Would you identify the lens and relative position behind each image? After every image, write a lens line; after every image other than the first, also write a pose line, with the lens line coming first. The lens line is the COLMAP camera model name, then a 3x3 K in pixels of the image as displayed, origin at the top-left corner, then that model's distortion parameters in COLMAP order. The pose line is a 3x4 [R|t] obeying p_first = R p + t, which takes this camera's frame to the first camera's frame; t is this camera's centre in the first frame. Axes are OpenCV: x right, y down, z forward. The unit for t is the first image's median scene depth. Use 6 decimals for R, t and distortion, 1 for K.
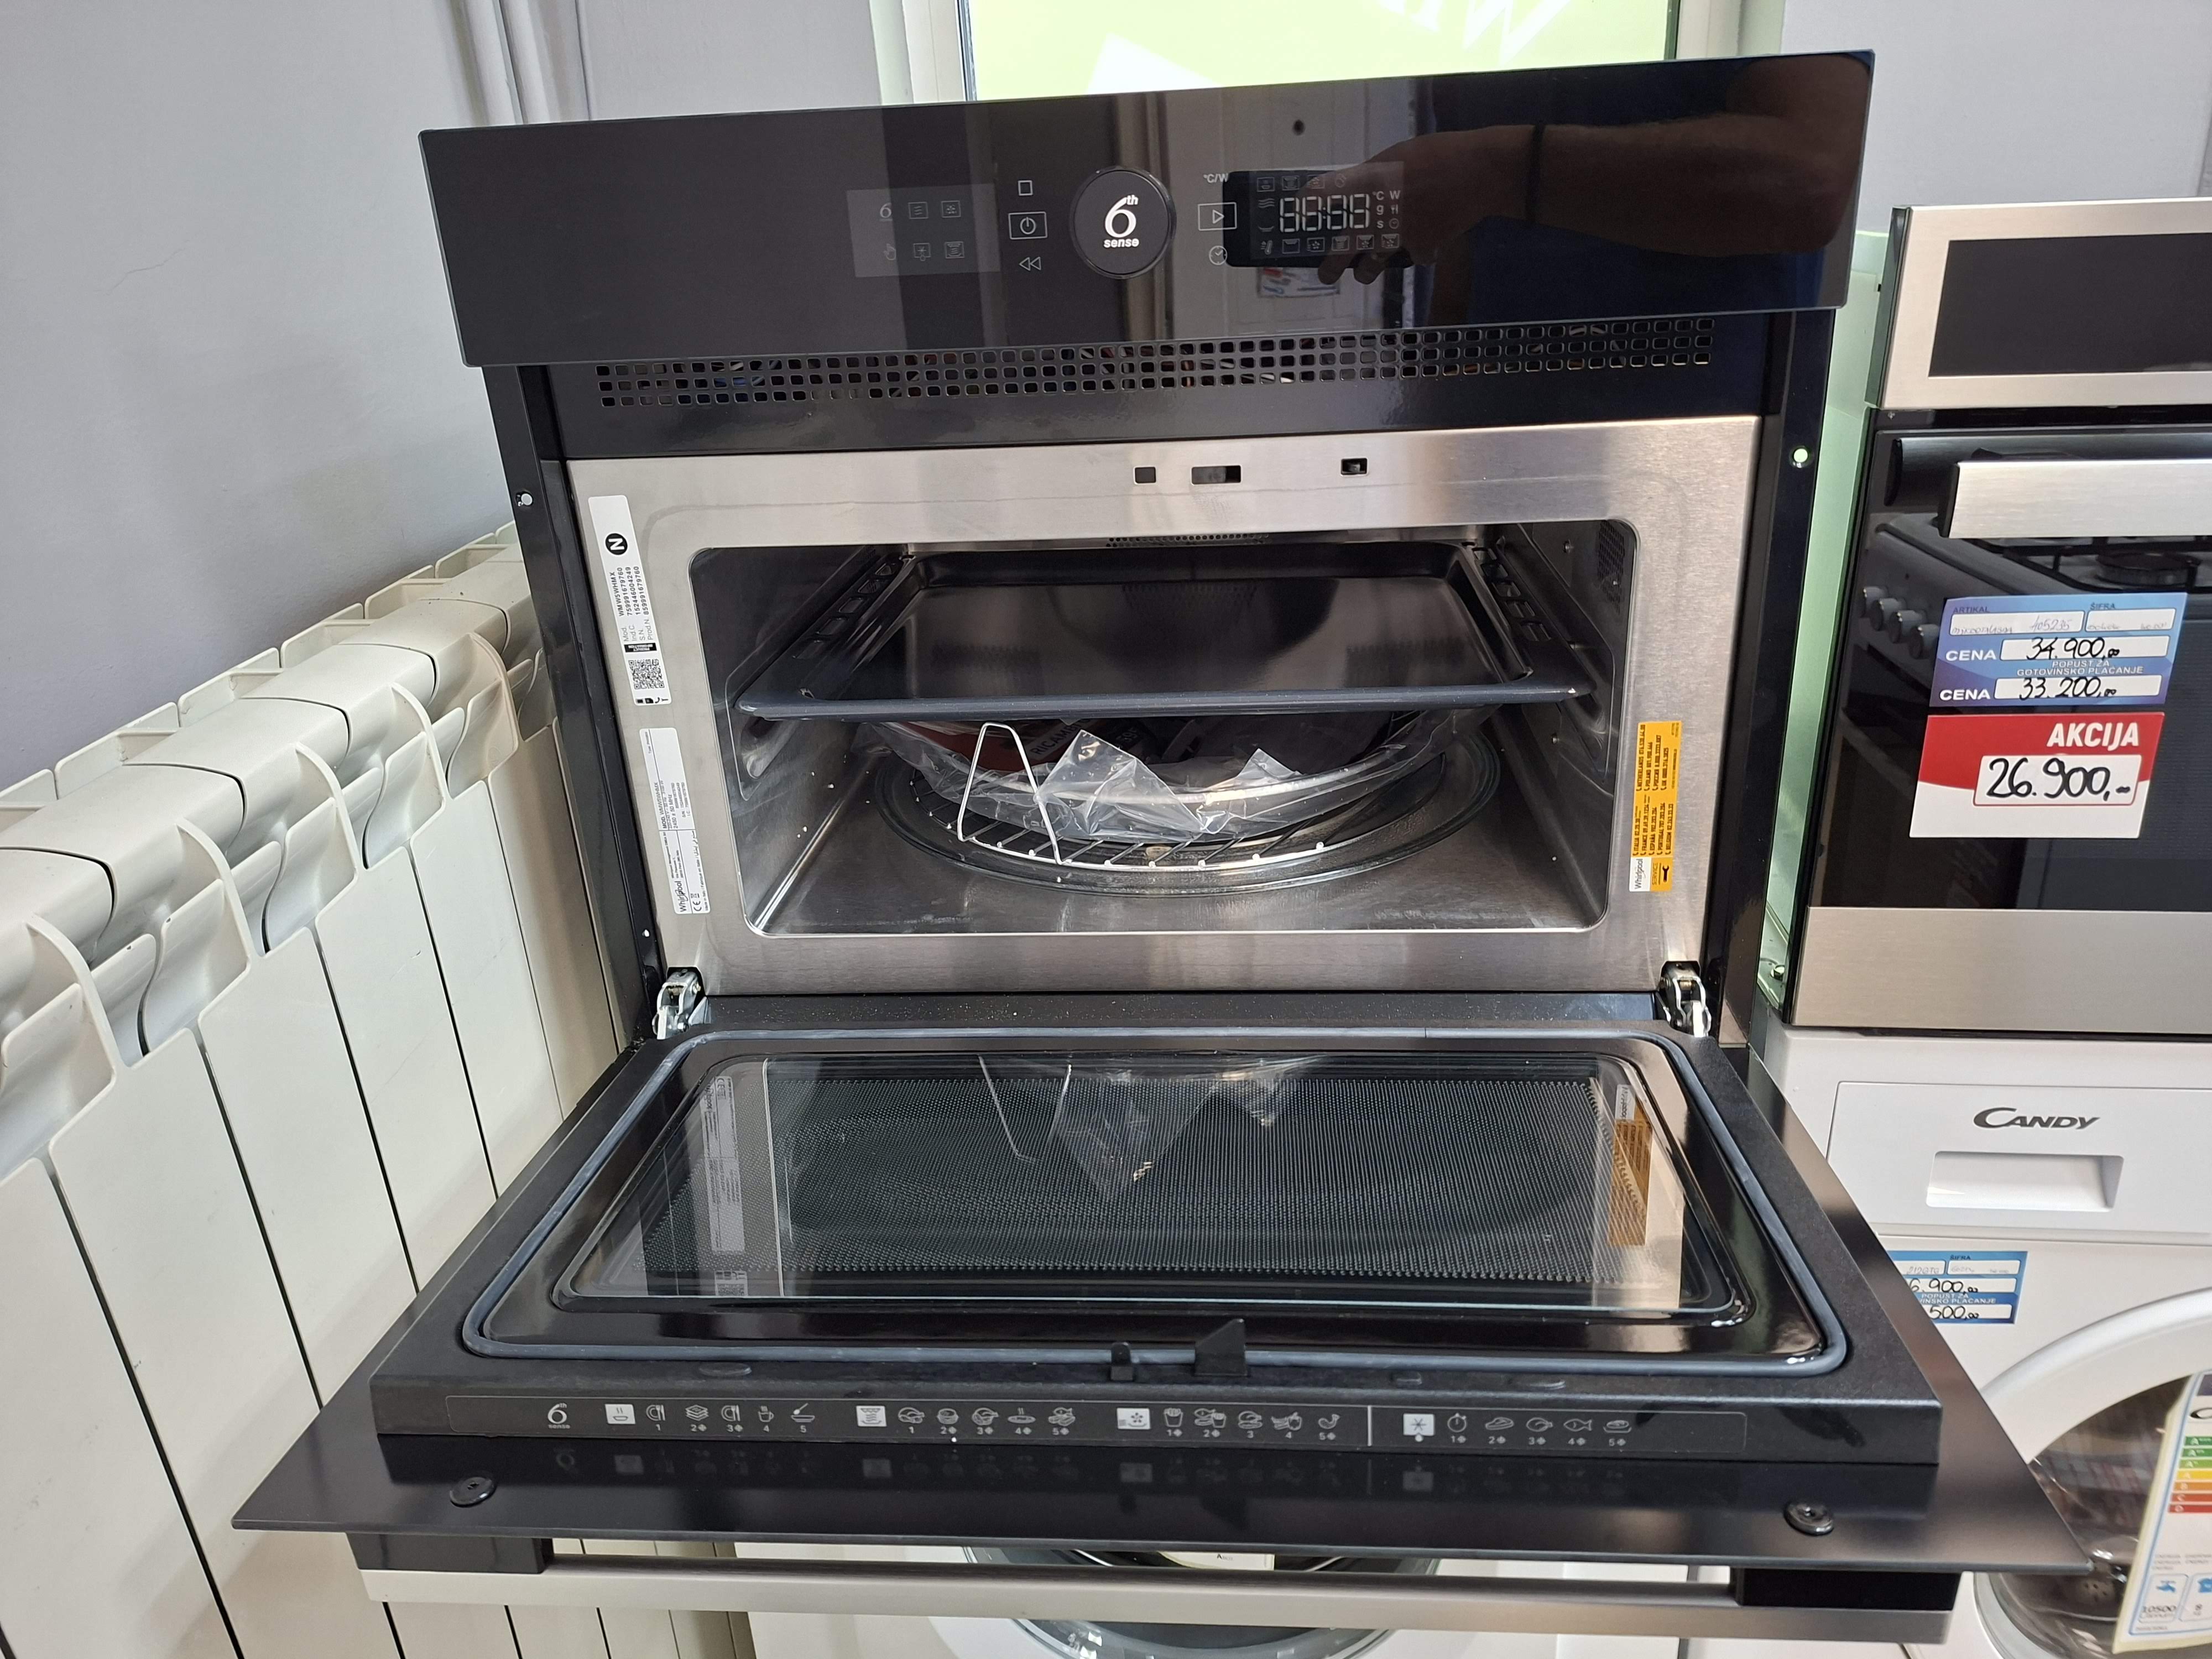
lens RADIAL K [[1584.7, 0, 1106.7], [0, 1584.7, 822.6], [0, 0, 1]] dist [0.021127, -0.031157]
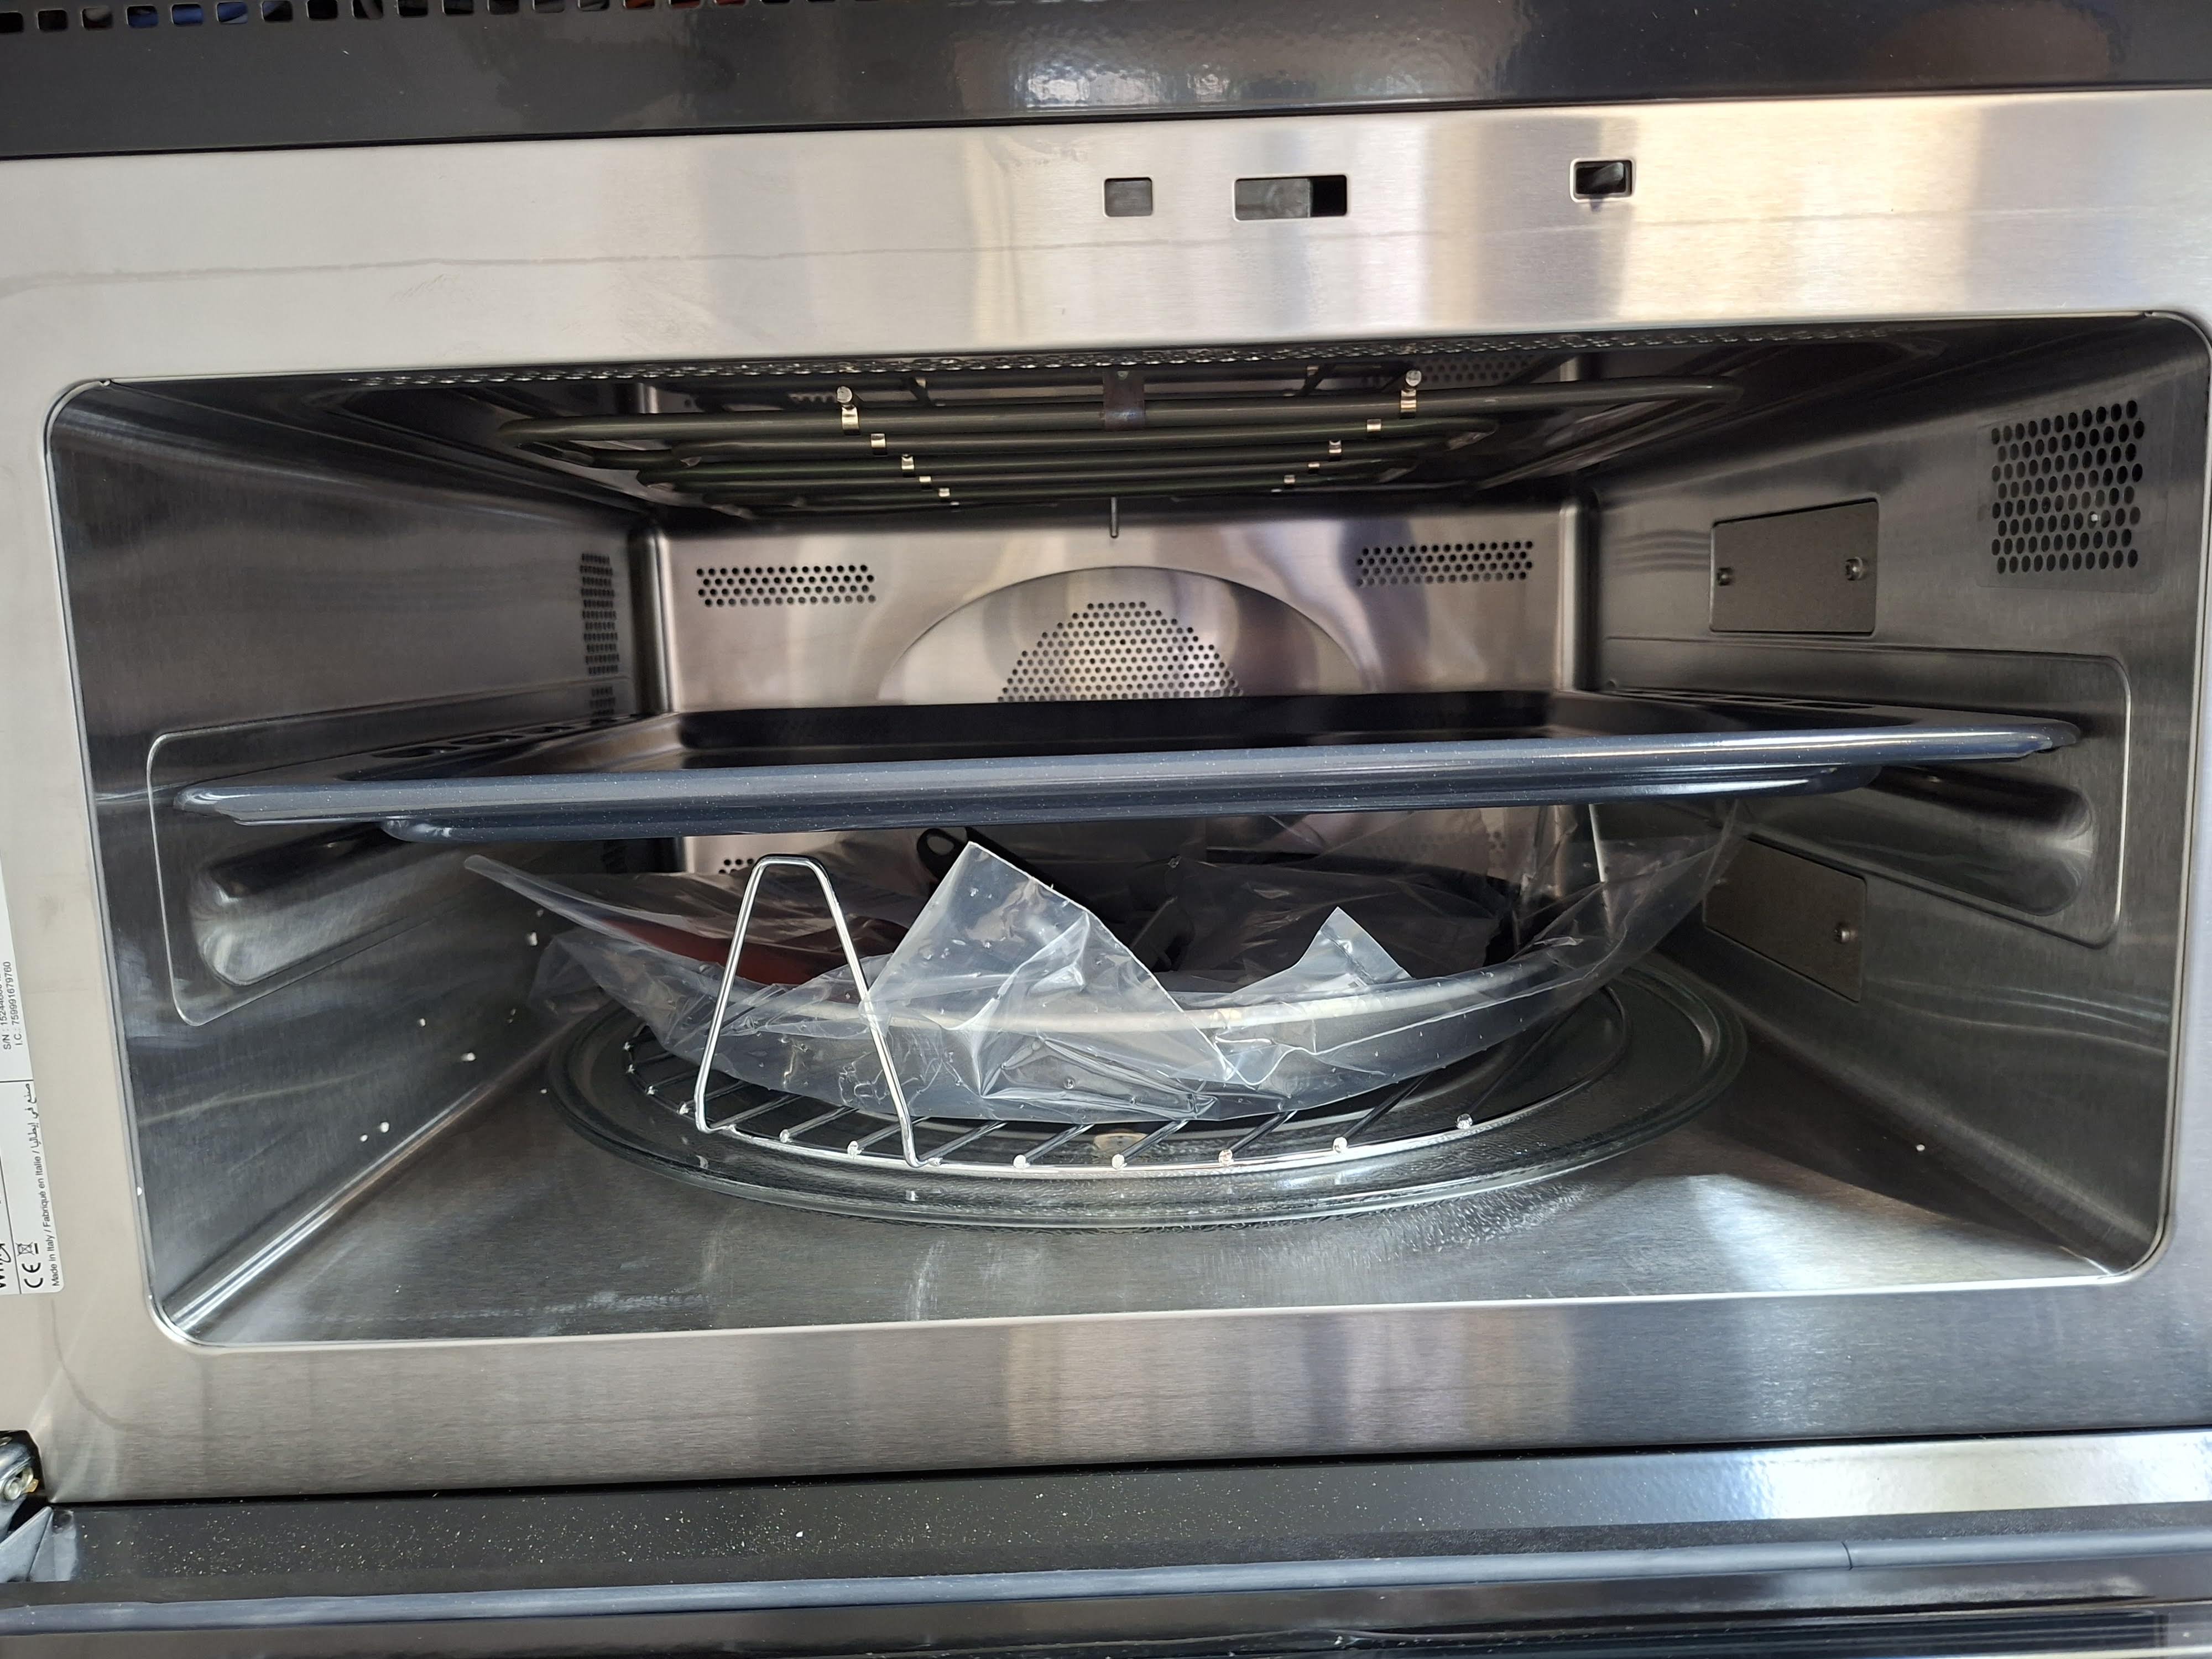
lens RADIAL K [[1584.7, 0, 1090.5], [0, 1584.7, 834.9], [0, 0, 1]] dist [0.021127, -0.031157]
pose [[0.995707, 0.004314, 0.092458, -0.021871], [0.020132, 0.964902, -0.261836, 0.054221], [-0.090343, 0.262573, 0.960673, 0.531285]]
